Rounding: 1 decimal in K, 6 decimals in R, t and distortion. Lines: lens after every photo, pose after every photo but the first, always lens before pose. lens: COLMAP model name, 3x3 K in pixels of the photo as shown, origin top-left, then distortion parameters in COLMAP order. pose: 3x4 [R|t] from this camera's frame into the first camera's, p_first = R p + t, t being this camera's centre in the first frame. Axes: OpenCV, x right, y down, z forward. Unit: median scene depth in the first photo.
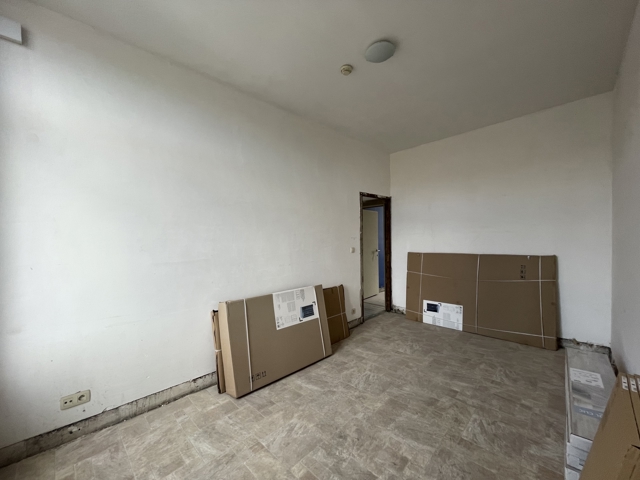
lens RADIAL K [[258.6, 0, 320.2], [0, 258.6, 242.3], [0, 0, 1]] dist [-0.001340, -0.000085]
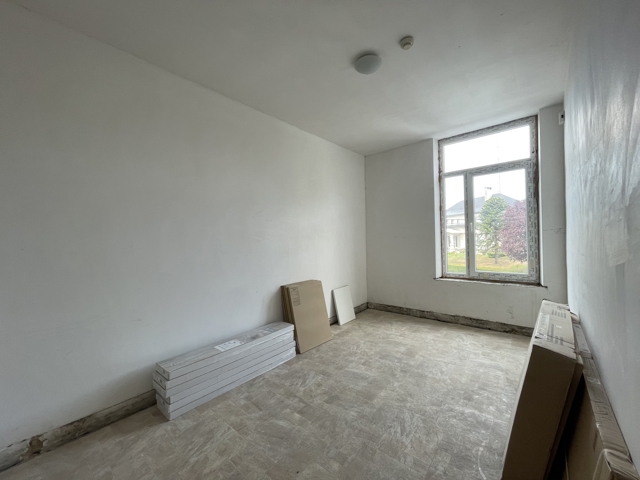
lens RADIAL K [[258.6, 0, 318.9], [0, 258.6, 242.6], [0, 0, 1]] dist [-0.001340, -0.000085]
pose [[-0.996699, 0.043869, -0.068319, 0.564787], [0.042425, 0.998848, 0.022441, -0.027774], [0.069225, 0.019469, -0.997411, 2.151740]]
